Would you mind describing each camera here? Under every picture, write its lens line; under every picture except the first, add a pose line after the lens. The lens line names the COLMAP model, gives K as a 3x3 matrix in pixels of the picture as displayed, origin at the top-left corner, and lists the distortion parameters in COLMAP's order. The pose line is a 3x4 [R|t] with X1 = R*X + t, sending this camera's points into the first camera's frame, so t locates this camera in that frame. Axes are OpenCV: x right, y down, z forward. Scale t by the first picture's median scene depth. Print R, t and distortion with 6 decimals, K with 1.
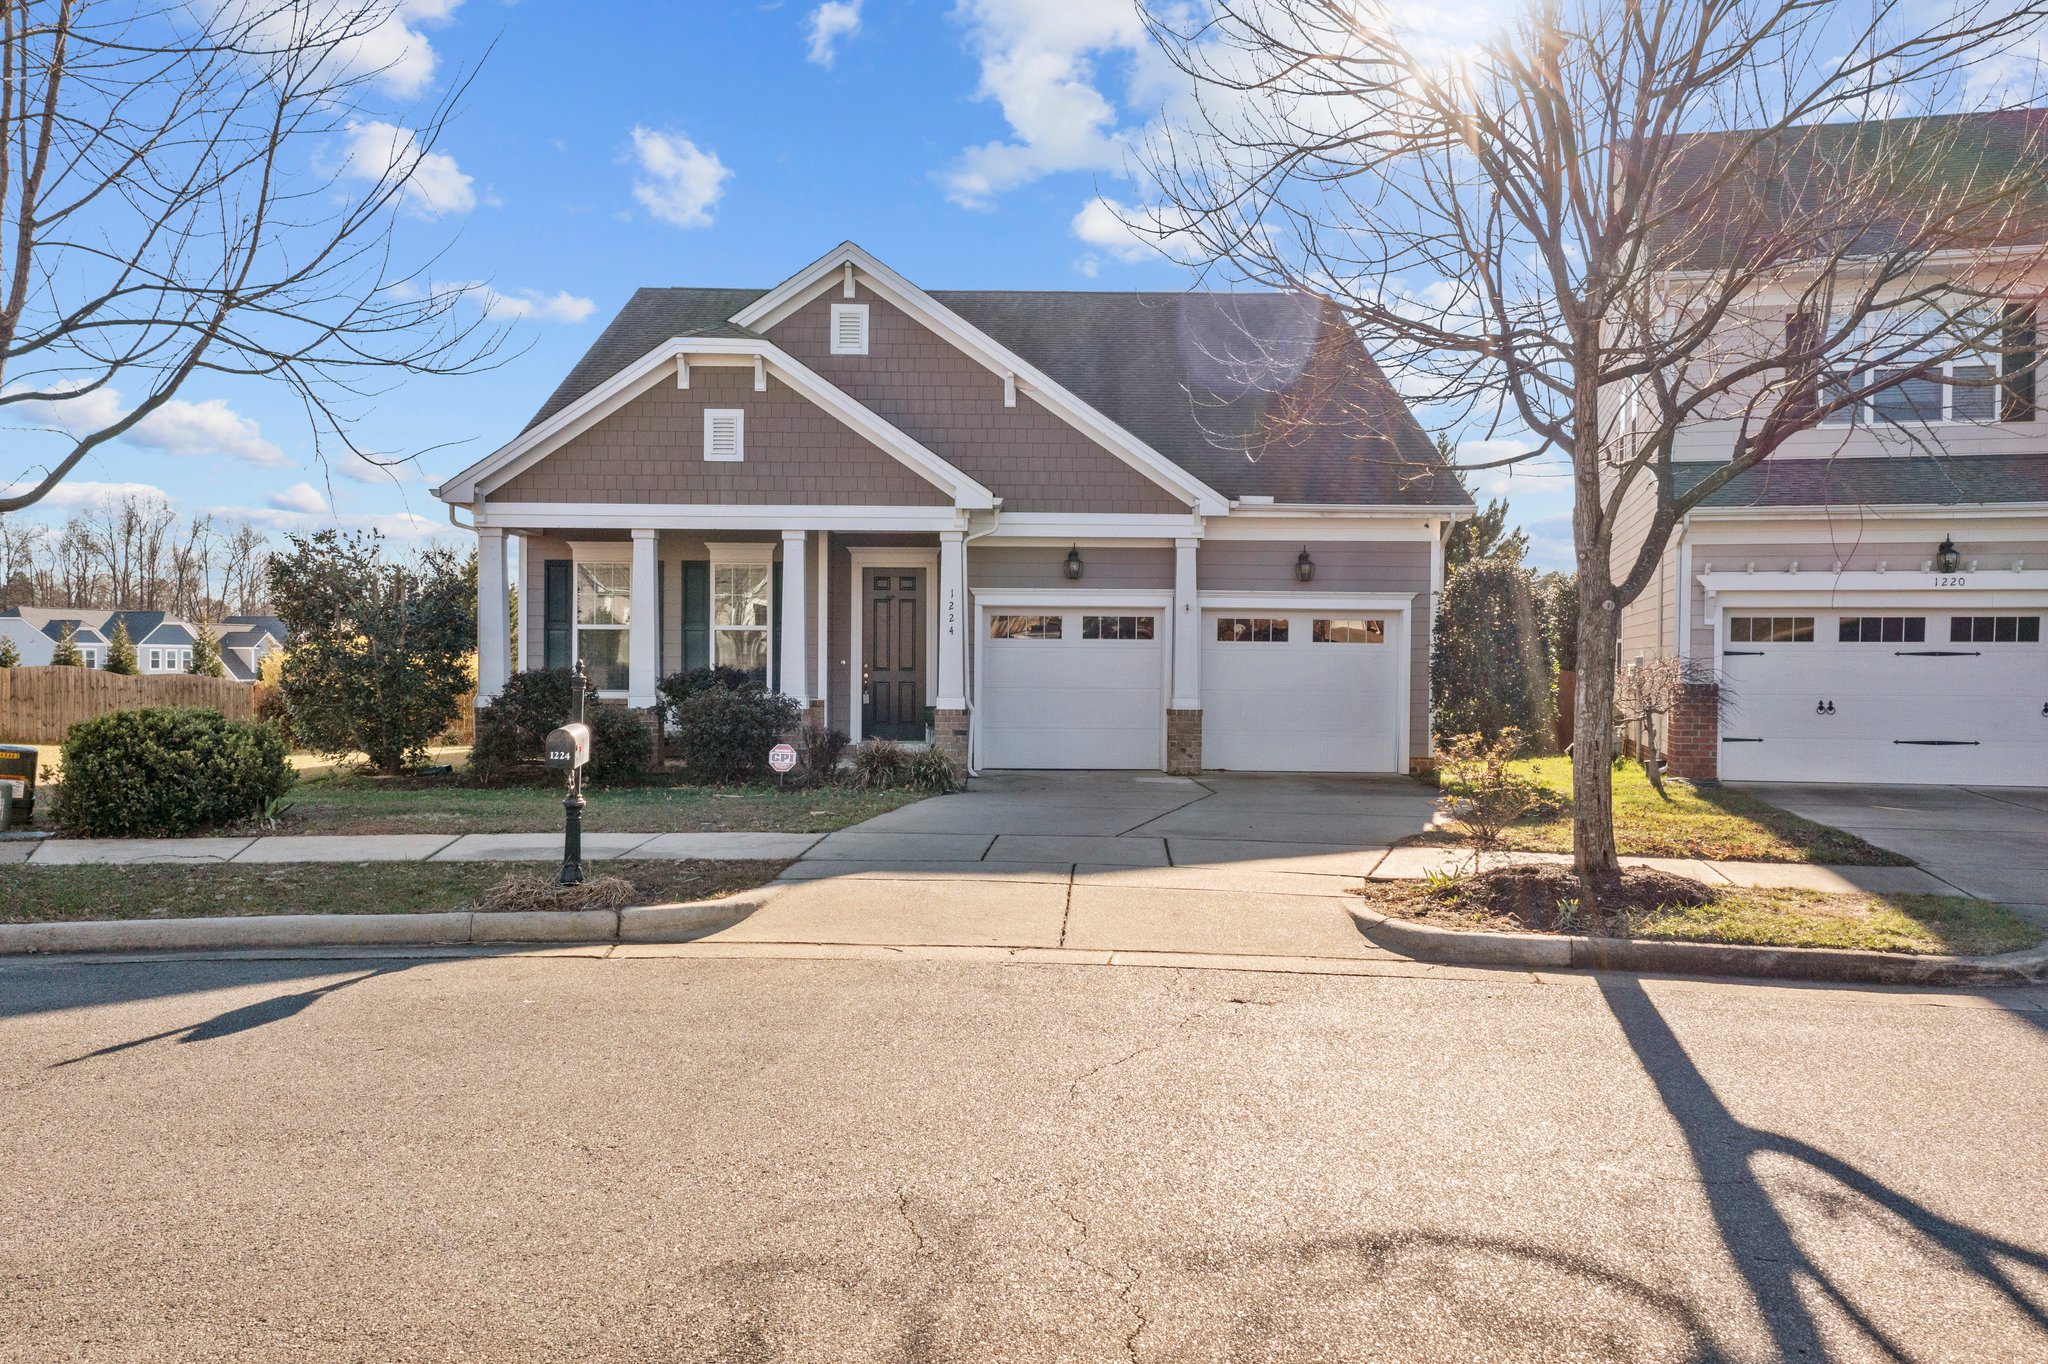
lens RADIAL K [[1654.0, 0, 1019.6], [0, 1654.0, 672.8], [0, 0, 1]] dist [0.004714, -0.008703]
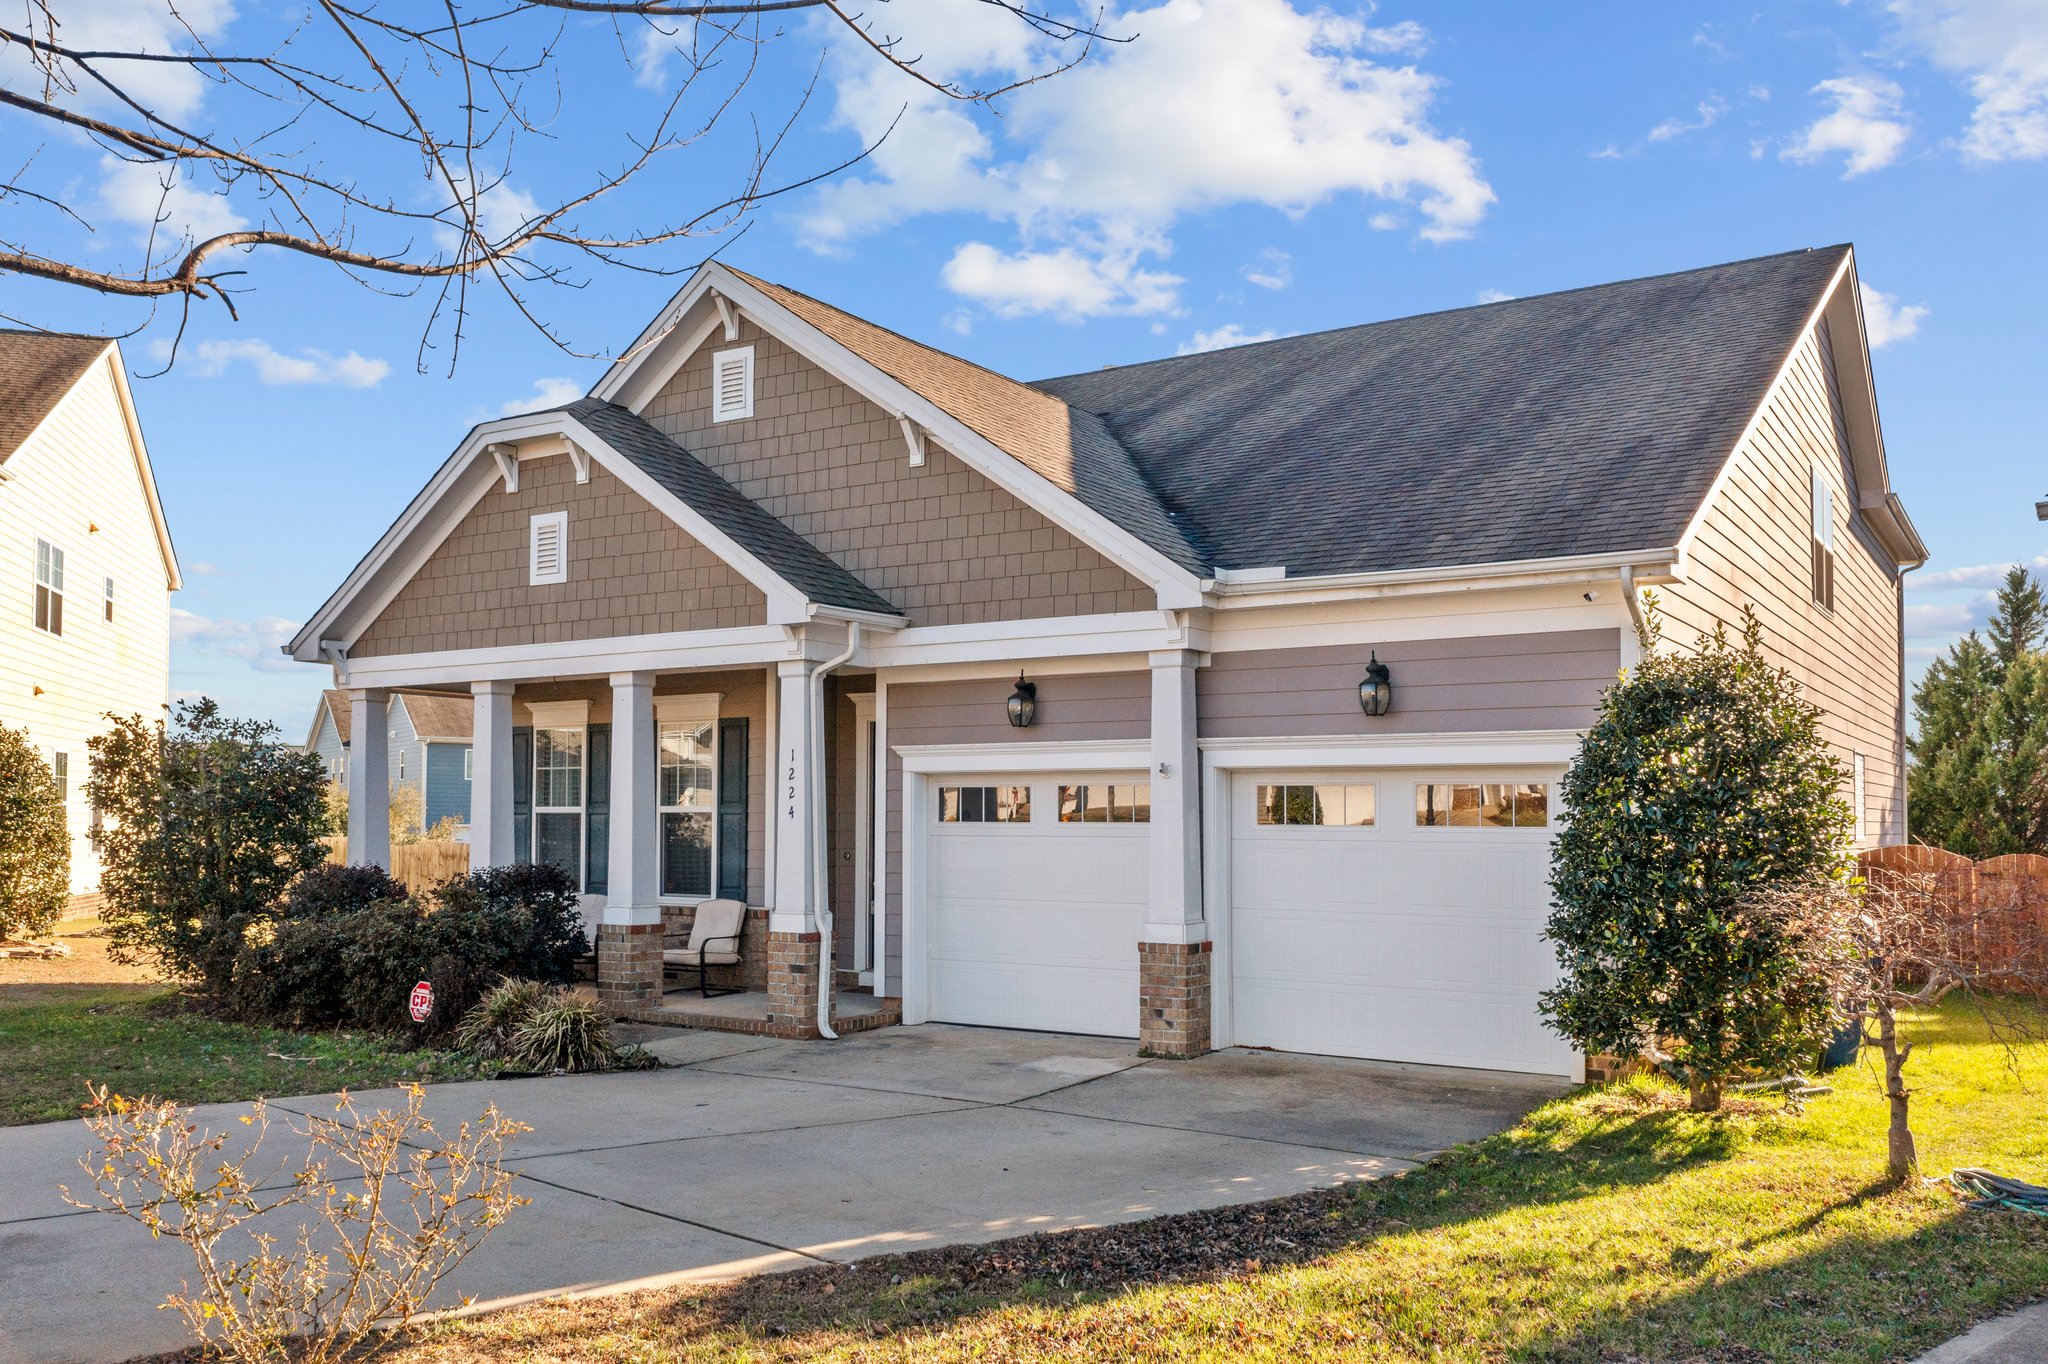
lens RADIAL K [[1661.7, 0, 1000.8], [0, 1661.7, 762.3], [0, 0, 1]] dist [0.013991, 0.002915]
pose [[0.833457, -0.024617, -0.552036, 0.379542], [-0.003755, 0.998732, -0.050206, -0.011898], [0.552572, 0.043918, 0.832307, 0.480577]]
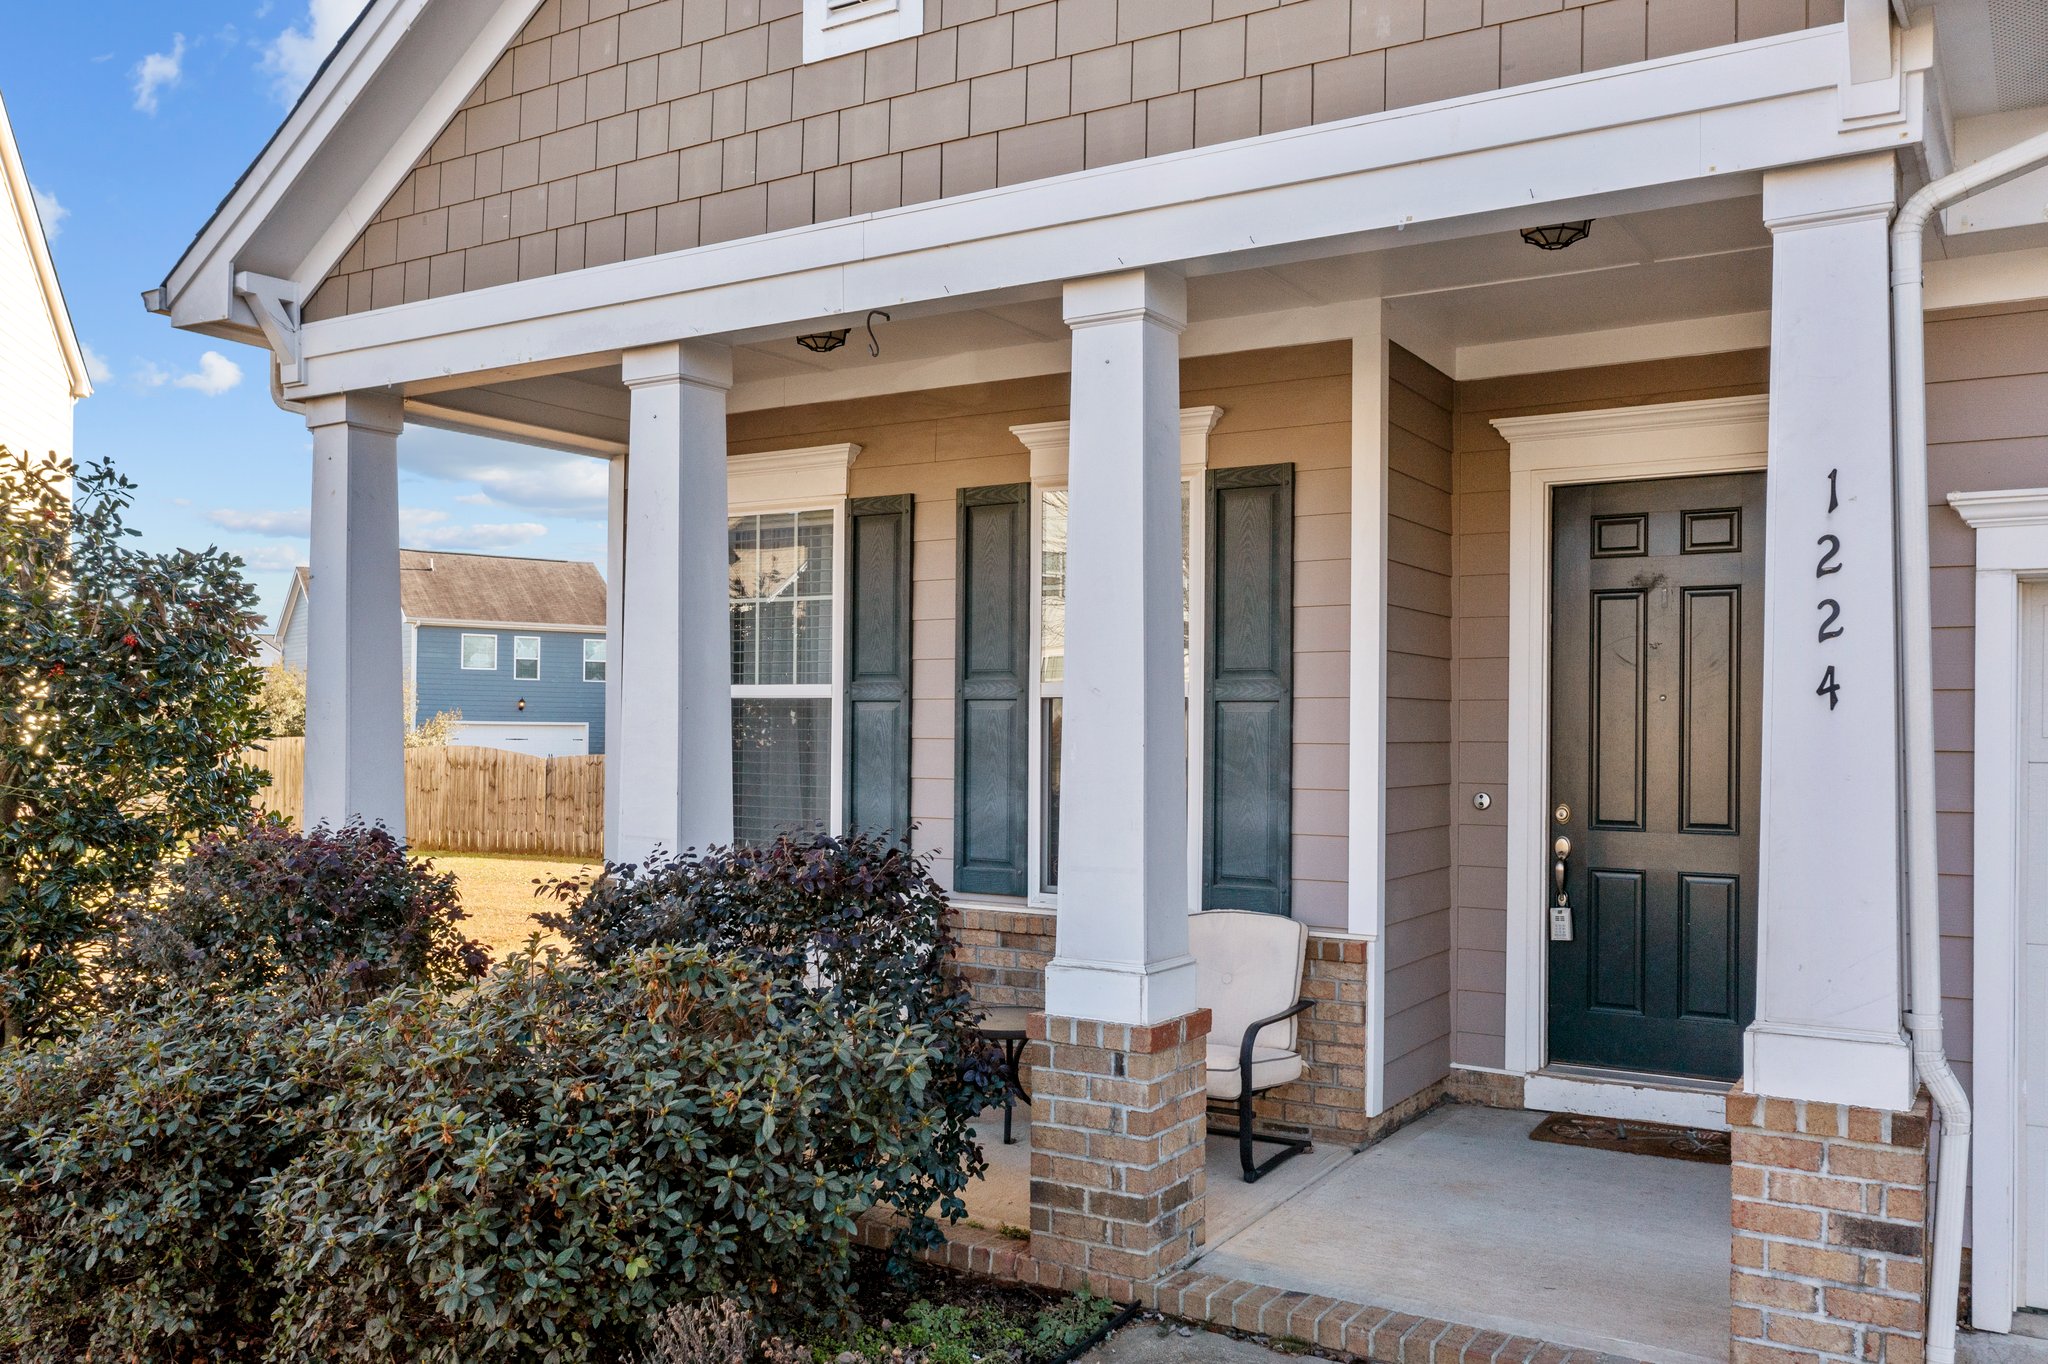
lens RADIAL K [[1652.3, 0, 1023.8], [0, 1652.3, 702.7], [0, 0, 1]] dist [0.003245, -0.002864]
pose [[0.847489, -0.006404, -0.530774, -0.018147], [-0.008774, 0.999622, -0.026071, -0.017171], [0.530740, 0.026752, 0.847113, 0.764388]]
